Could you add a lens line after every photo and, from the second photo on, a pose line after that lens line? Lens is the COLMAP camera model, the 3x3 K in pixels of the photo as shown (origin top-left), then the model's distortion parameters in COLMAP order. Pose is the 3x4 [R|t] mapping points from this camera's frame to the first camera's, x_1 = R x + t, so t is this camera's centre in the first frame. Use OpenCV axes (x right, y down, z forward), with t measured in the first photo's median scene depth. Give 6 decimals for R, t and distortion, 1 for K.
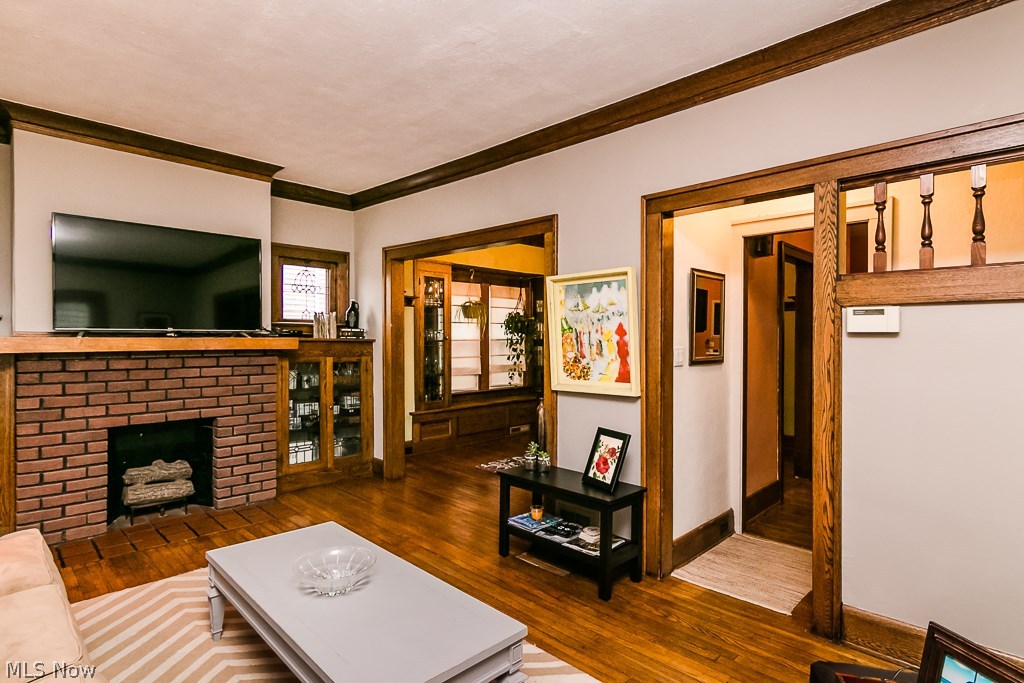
lens RADIAL K [[527.6, 0, 518.6], [0, 527.6, 341.1], [0, 0, 1]] dist [-0.006746, 0.004093]
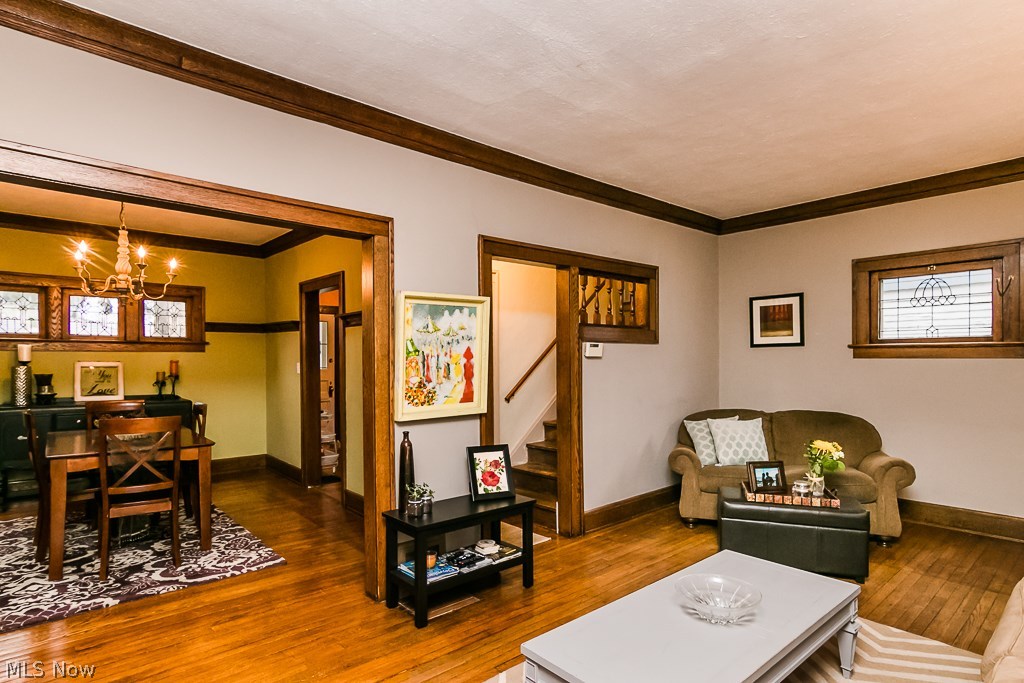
lens RADIAL K [[527.6, 0, 504.8], [0, 527.6, 362.6], [0, 0, 1]] dist [-0.006746, 0.004093]
pose [[0.090032, -0.013514, 0.995847, -0.843843], [0.008428, 0.999882, 0.012806, -0.015100], [-0.995903, 0.007240, 0.090136, 0.806659]]
